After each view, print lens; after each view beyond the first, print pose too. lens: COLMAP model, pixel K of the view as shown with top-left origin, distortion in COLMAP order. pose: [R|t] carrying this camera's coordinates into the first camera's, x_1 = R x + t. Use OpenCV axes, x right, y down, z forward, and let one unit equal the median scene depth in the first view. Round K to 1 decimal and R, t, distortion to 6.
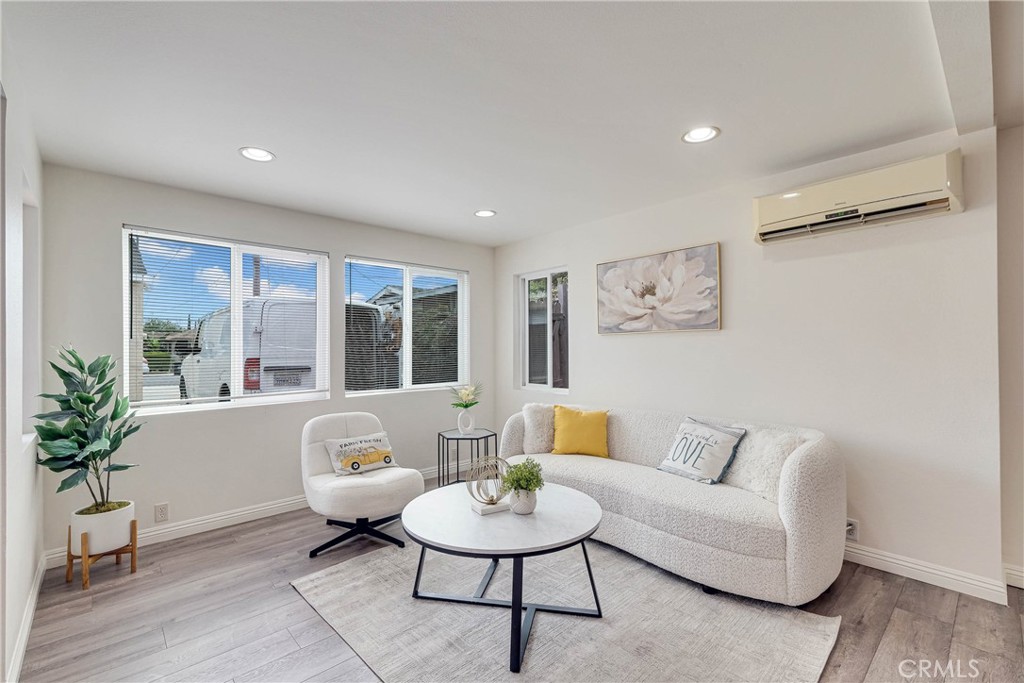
lens RADIAL K [[444.1, 0, 509.6], [0, 444.1, 343.4], [0, 0, 1]] dist [0.001620, 0.000185]
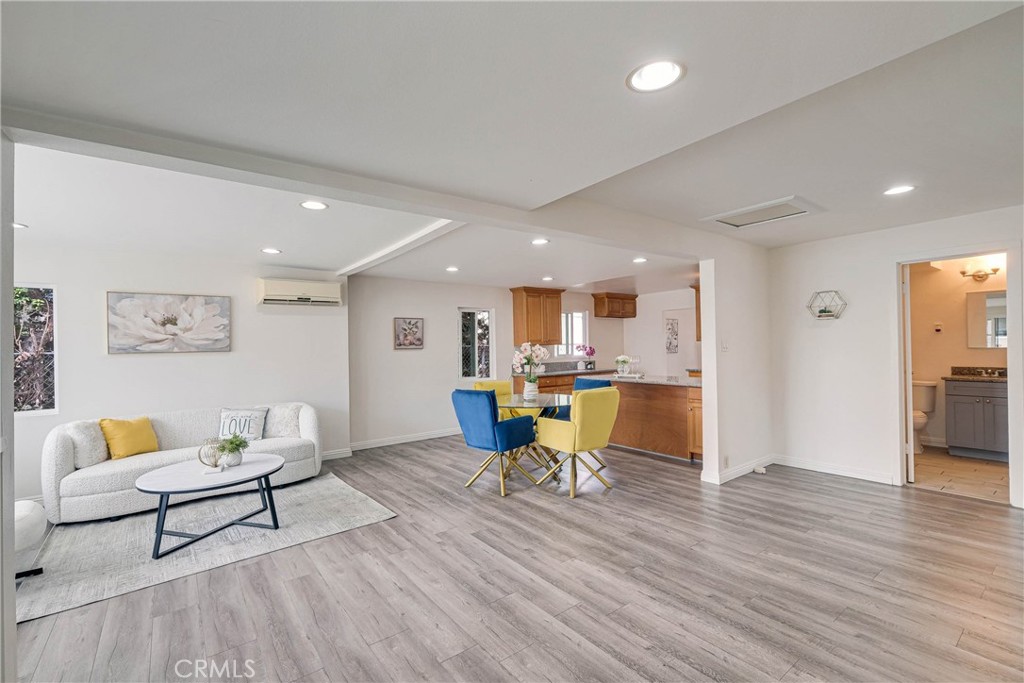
lens RADIAL K [[444.1, 0, 507.9], [0, 444.1, 347.0], [0, 0, 1]] dist [0.001620, 0.000185]
pose [[0.060199, 0.012161, 0.998112, -0.970166], [0.008524, 0.999883, -0.012697, -0.017978], [-0.998150, 0.009272, 0.060089, -0.076445]]
